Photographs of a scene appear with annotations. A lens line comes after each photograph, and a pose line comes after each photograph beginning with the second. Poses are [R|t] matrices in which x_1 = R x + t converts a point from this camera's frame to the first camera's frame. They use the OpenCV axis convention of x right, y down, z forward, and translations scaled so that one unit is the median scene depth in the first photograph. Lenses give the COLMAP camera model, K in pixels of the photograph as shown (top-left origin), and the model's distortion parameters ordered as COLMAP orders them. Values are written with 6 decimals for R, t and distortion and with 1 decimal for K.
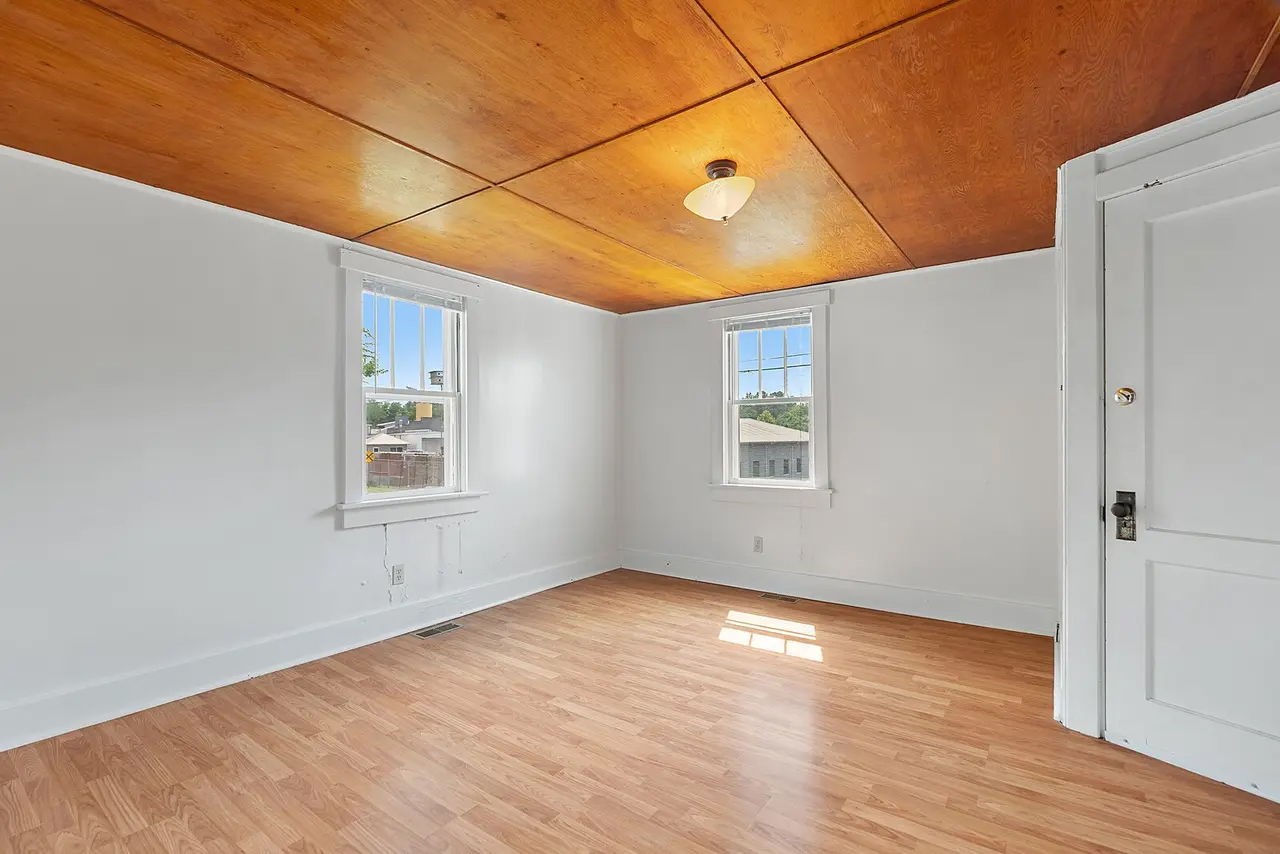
lens RADIAL K [[580.6, 0, 646.7], [0, 580.6, 434.6], [0, 0, 1]] dist [-0.000862, -0.000272]
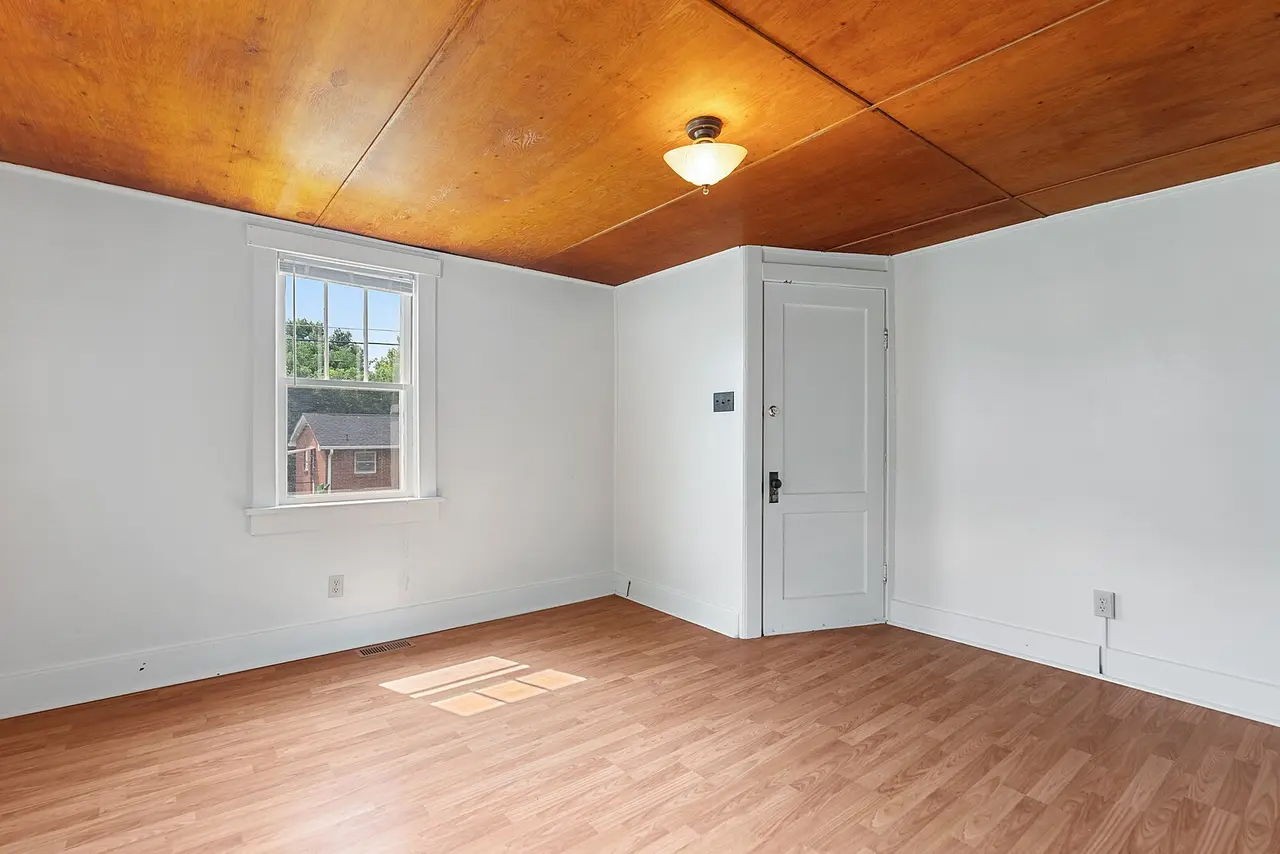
lens RADIAL K [[589.1, 0, 642.1], [0, 589.1, 435.8], [0, 0, 1]] dist [-0.007027, 0.002306]
pose [[0.274393, 0.004485, 0.961607, -0.575029], [-0.010178, 0.999947, -0.001759, 0.005190], [-0.961564, -0.009305, 0.274424, 0.652895]]
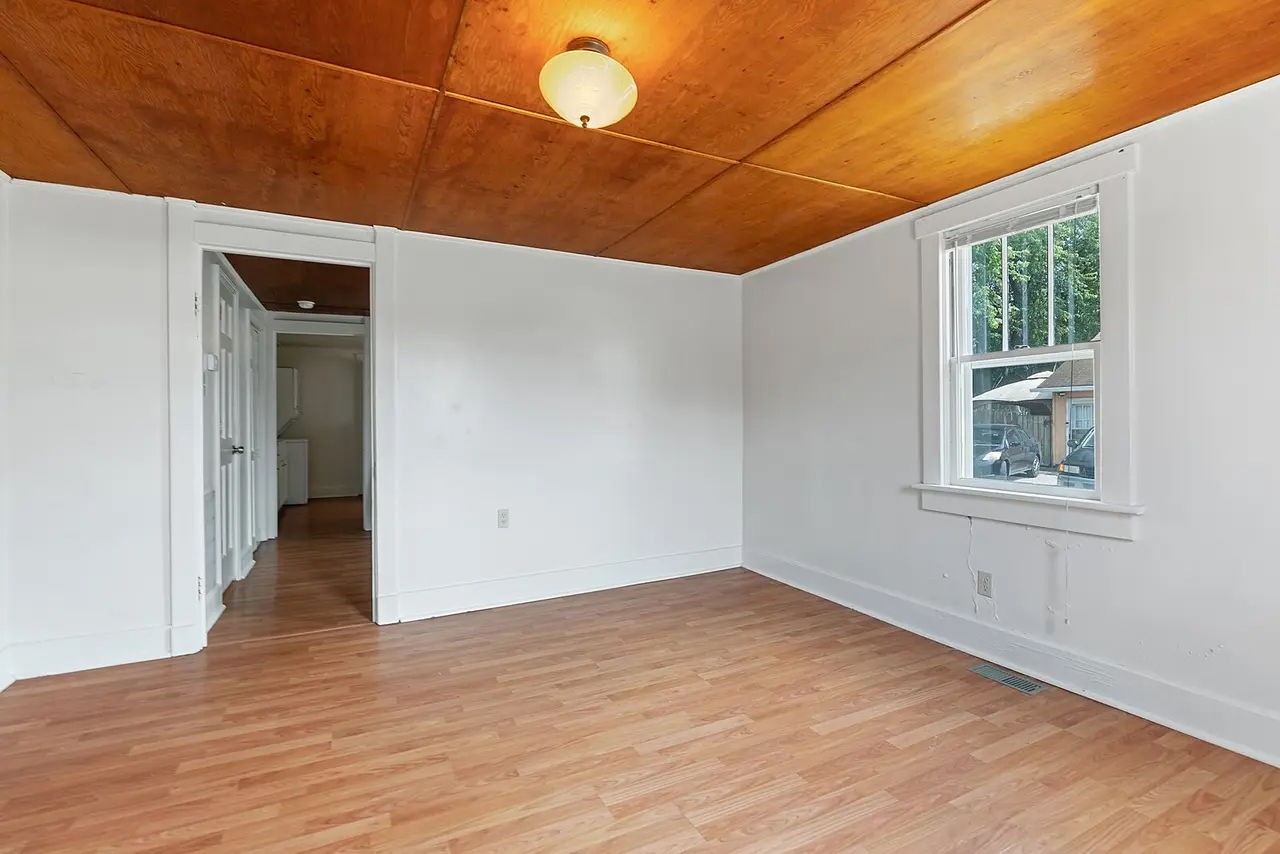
lens RADIAL K [[589.1, 0, 634.6], [0, 589.1, 418.0], [0, 0, 1]] dist [-0.007027, 0.002306]
pose [[-0.480210, 0.004800, -0.877140, 0.586149], [0.013977, 0.999900, -0.002180, 0.005881], [0.877042, -0.013307, -0.480229, 1.088112]]
